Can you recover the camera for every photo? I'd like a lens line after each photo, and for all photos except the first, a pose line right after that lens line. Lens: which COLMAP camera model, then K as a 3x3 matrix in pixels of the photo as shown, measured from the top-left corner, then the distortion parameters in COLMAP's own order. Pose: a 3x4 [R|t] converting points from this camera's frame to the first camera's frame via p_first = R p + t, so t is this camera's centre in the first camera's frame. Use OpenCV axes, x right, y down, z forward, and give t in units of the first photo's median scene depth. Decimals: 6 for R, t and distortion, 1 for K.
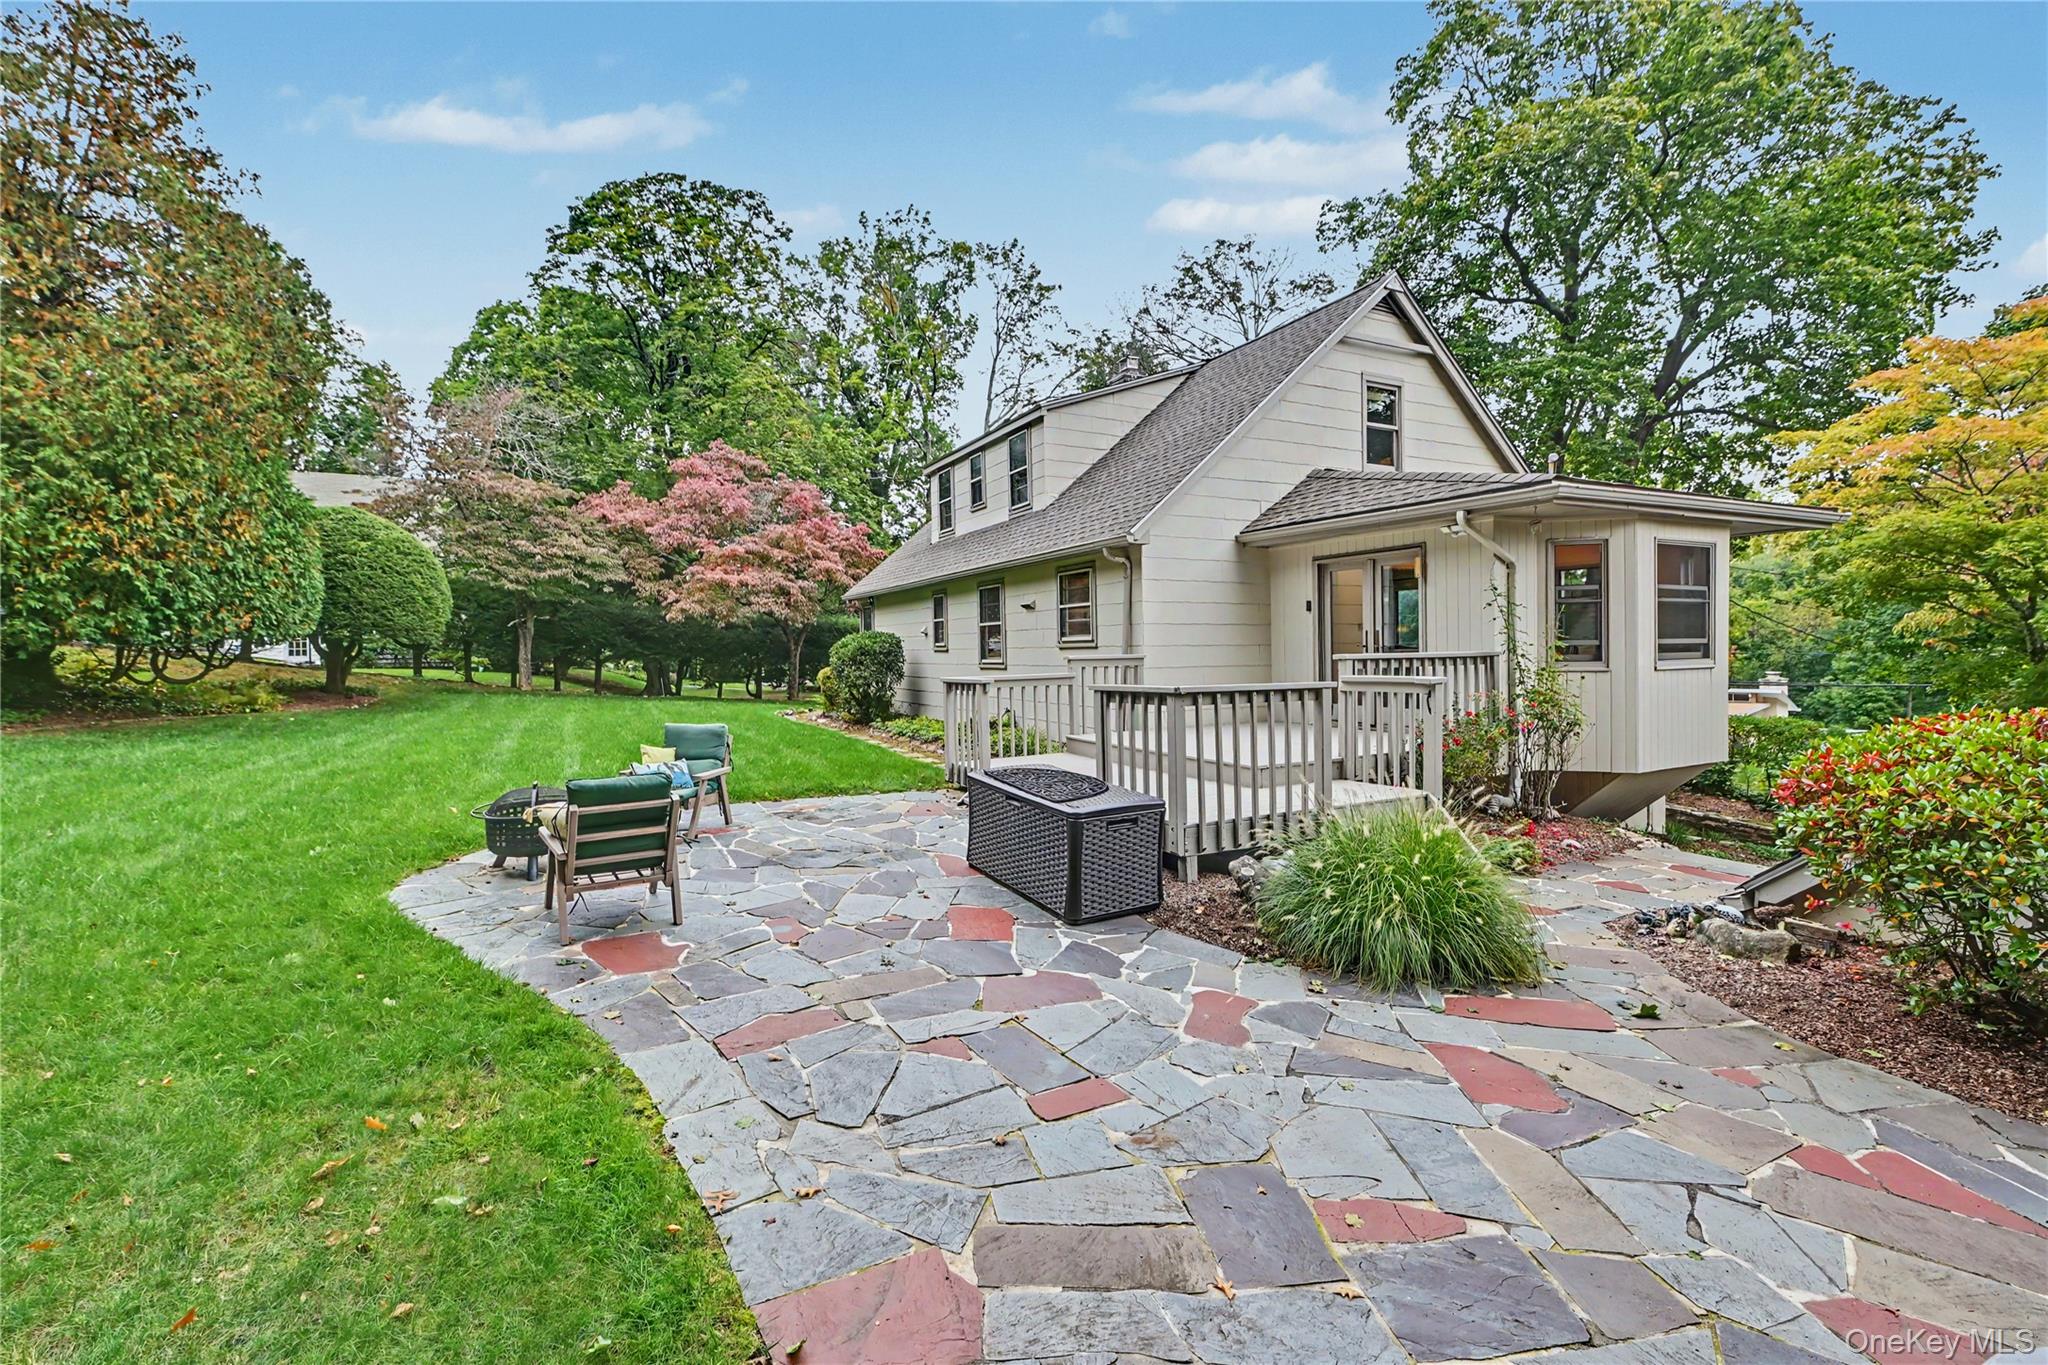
lens RADIAL K [[866.7, 0, 995.7], [0, 866.7, 648.1], [0, 0, 1]] dist [0.000306, 0.000588]
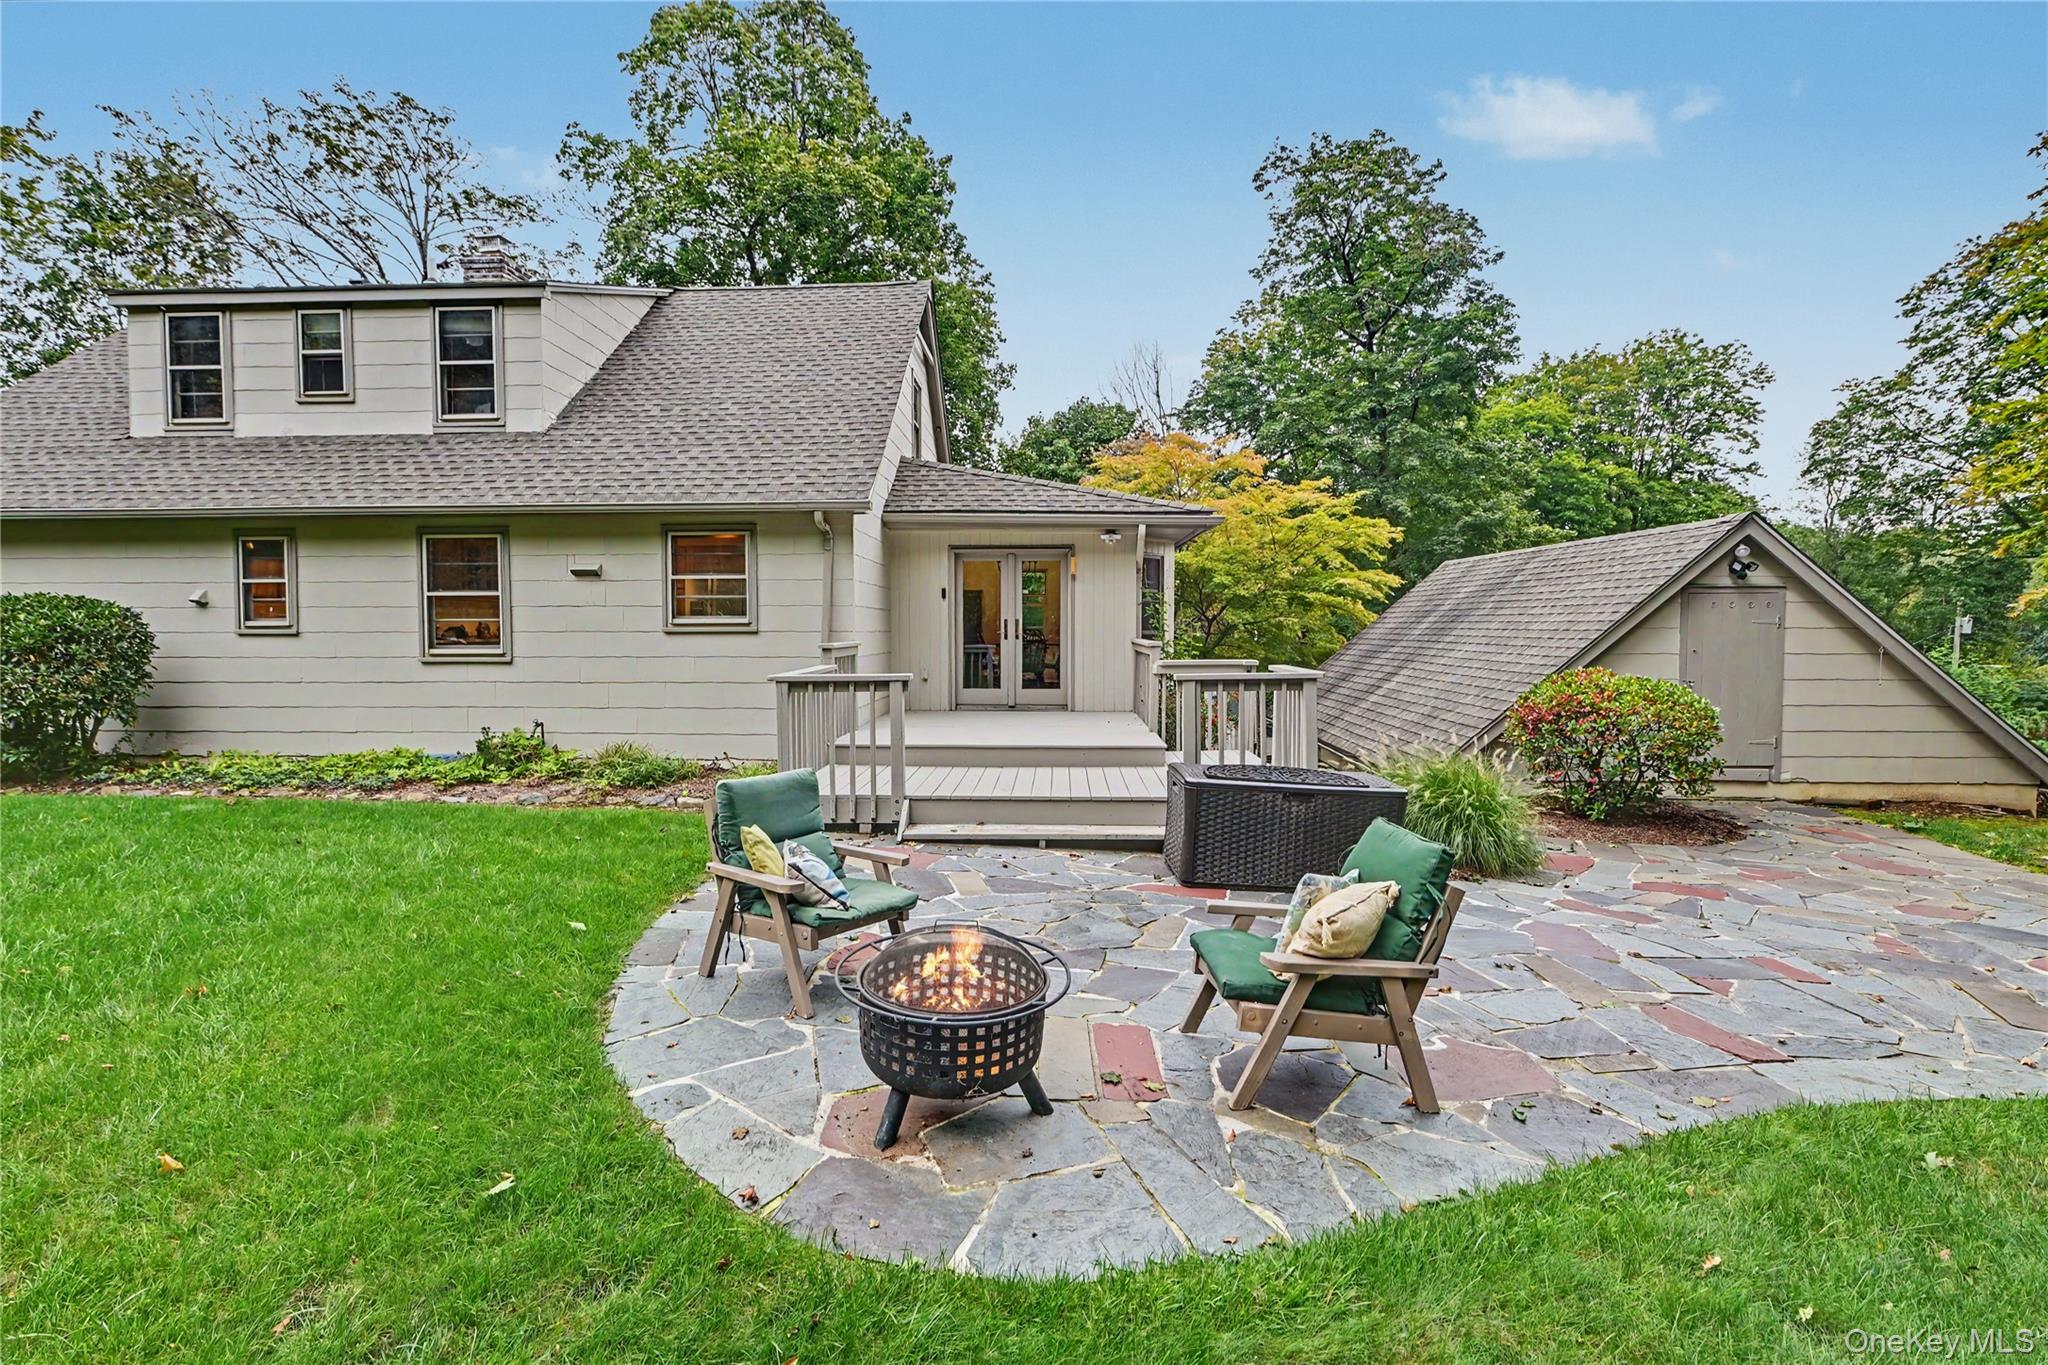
lens RADIAL K [[928.6, 0, 984.8], [0, 928.6, 628.9], [0, 0, 1]] dist [0.001721, 0.000052]
pose [[0.485923, 0.009768, 0.873947, -0.420100], [-0.007482, 0.999947, -0.007016, 0.000225], [-0.873969, -0.003130, 0.485971, 0.322868]]
